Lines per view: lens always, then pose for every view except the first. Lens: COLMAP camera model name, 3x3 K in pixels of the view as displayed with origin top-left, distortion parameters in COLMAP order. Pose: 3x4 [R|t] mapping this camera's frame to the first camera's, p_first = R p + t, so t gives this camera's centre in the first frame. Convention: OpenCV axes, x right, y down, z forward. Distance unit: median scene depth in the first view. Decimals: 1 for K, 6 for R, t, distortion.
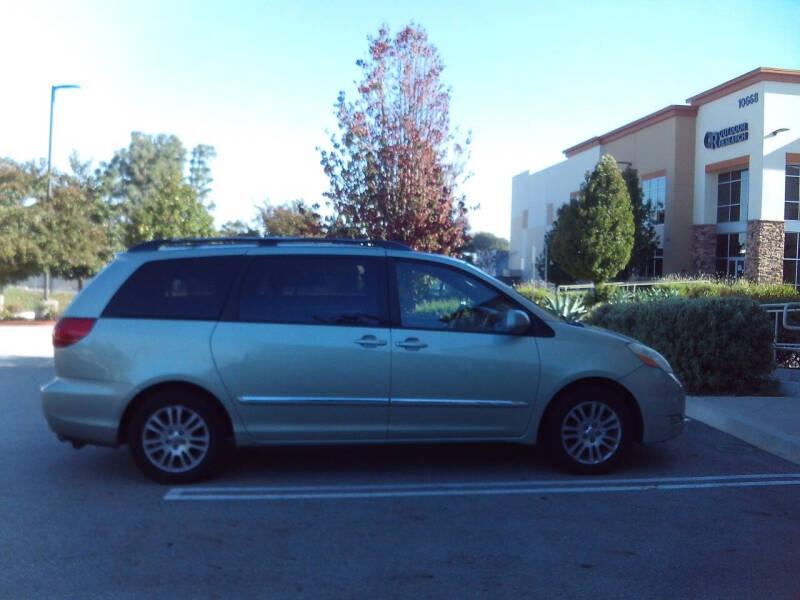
lens RADIAL K [[823.6, 0, 384.0], [0, 823.6, 298.5], [0, 0, 1]] dist [-0.116231, -0.013737]
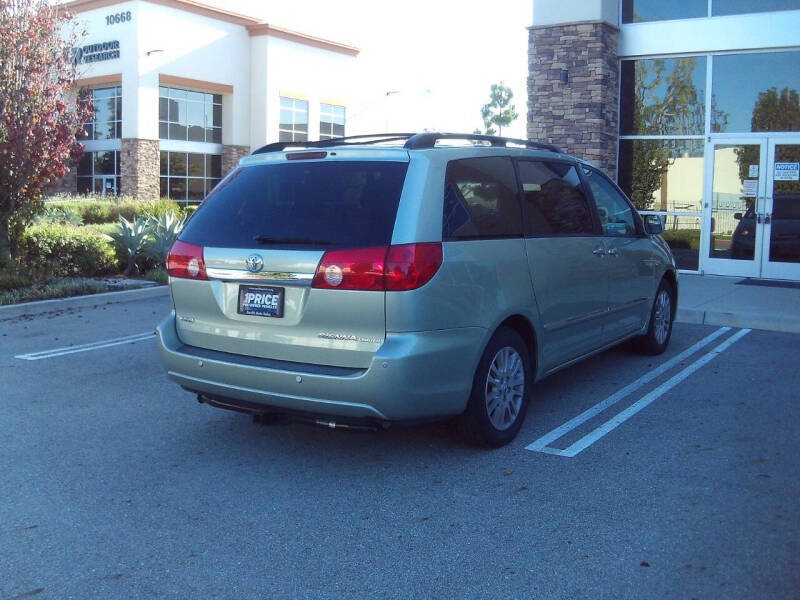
lens RADIAL K [[823.6, 0, 384.0], [0, 823.6, 298.5], [0, 0, 1]] dist [-0.116231, -0.013737]
pose [[0.656911, -0.104314, 0.746717, -0.118966], [0.030004, 0.993215, 0.112353, -0.001344], [-0.753371, -0.051402, 0.655584, 0.072373]]
